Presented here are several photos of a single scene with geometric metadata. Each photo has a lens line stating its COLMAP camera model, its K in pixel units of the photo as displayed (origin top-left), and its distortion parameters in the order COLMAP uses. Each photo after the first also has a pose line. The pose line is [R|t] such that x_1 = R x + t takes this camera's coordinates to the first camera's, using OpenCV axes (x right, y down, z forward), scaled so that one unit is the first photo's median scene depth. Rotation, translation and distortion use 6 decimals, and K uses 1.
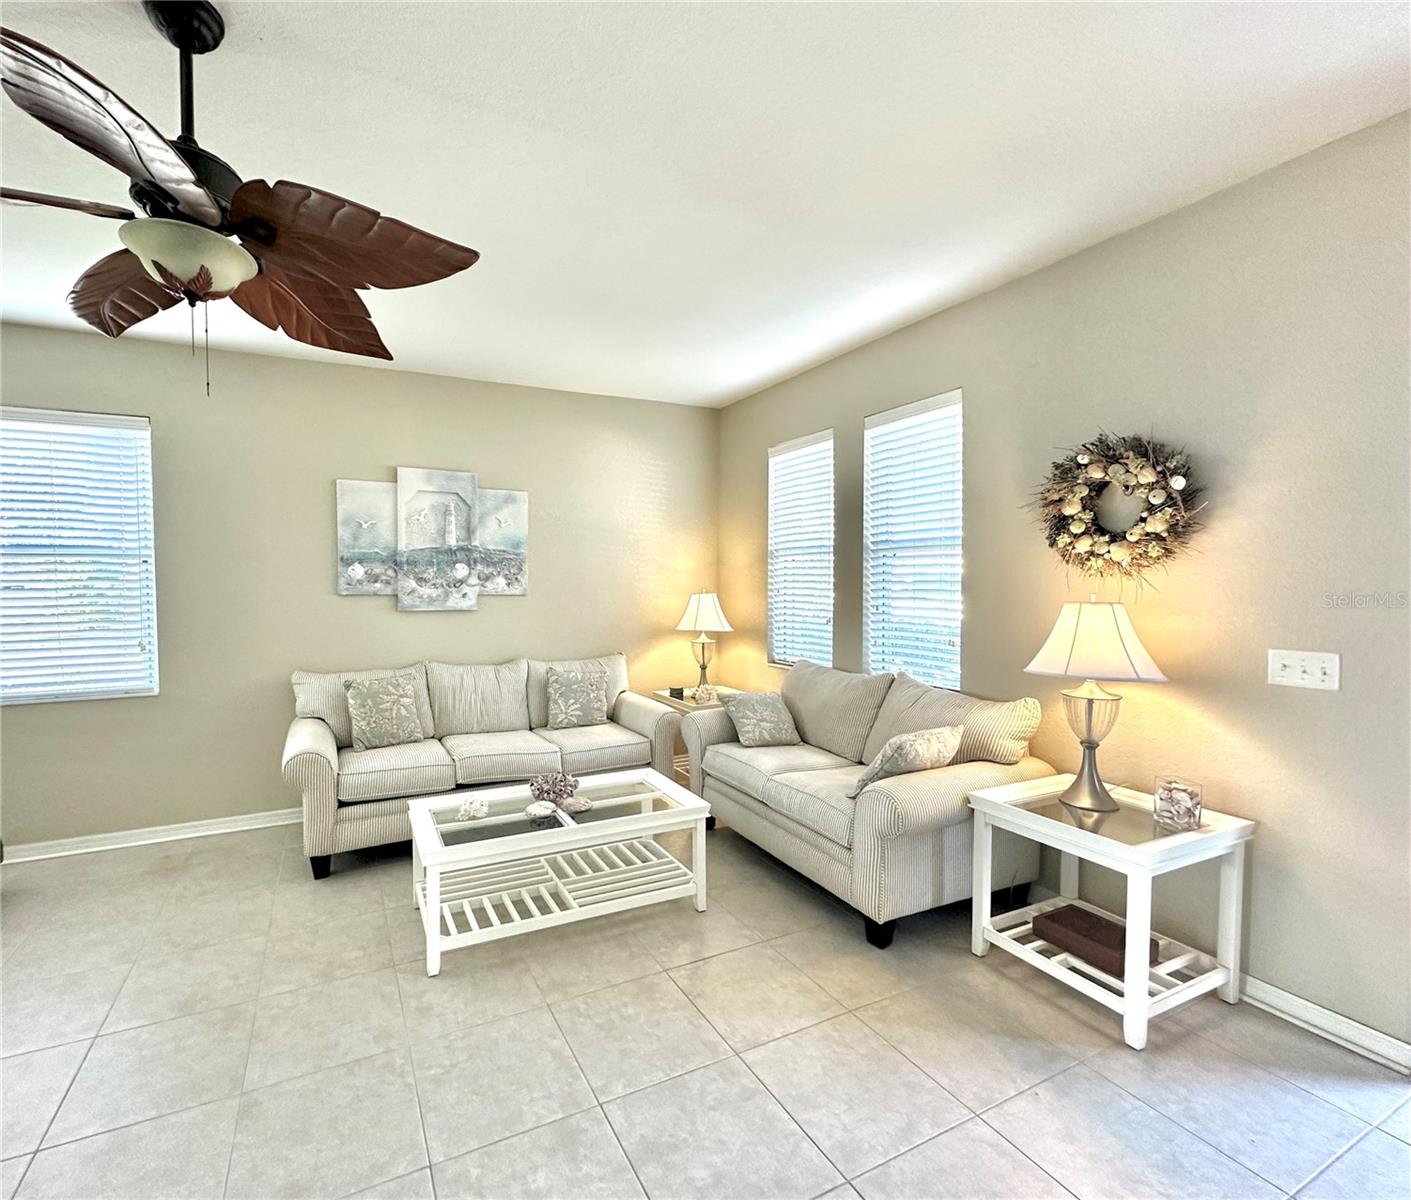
lens RADIAL K [[724.1, 0, 704.1], [0, 724.1, 597.0], [0, 0, 1]] dist [0.004421, -0.000805]
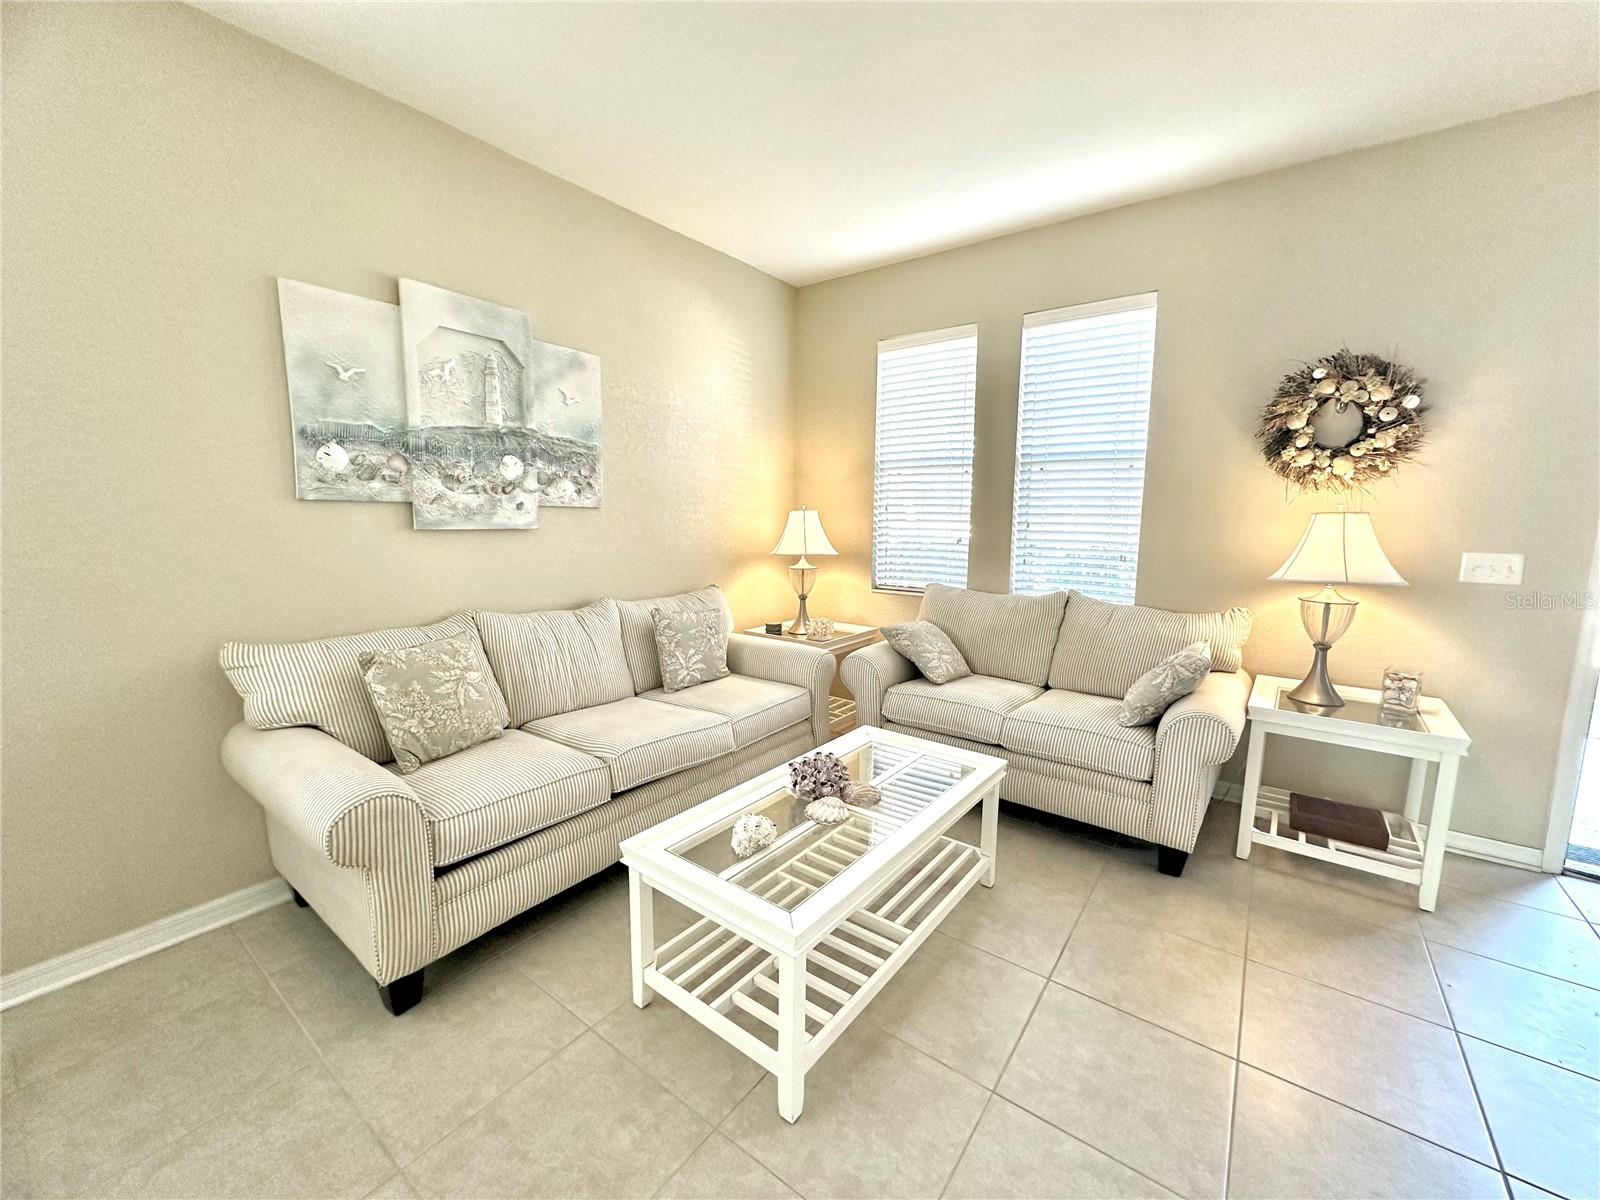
lens RADIAL K [[637.9, 0, 800.5], [0, 637.9, 601.5], [0, 0, 1]] dist [-0.001571, 0.000845]
pose [[0.872620, -0.055399, 0.485248, -0.409157], [0.002829, 0.994103, 0.108406, 0.022284], [-0.488392, -0.093225, 0.867630, 0.386999]]
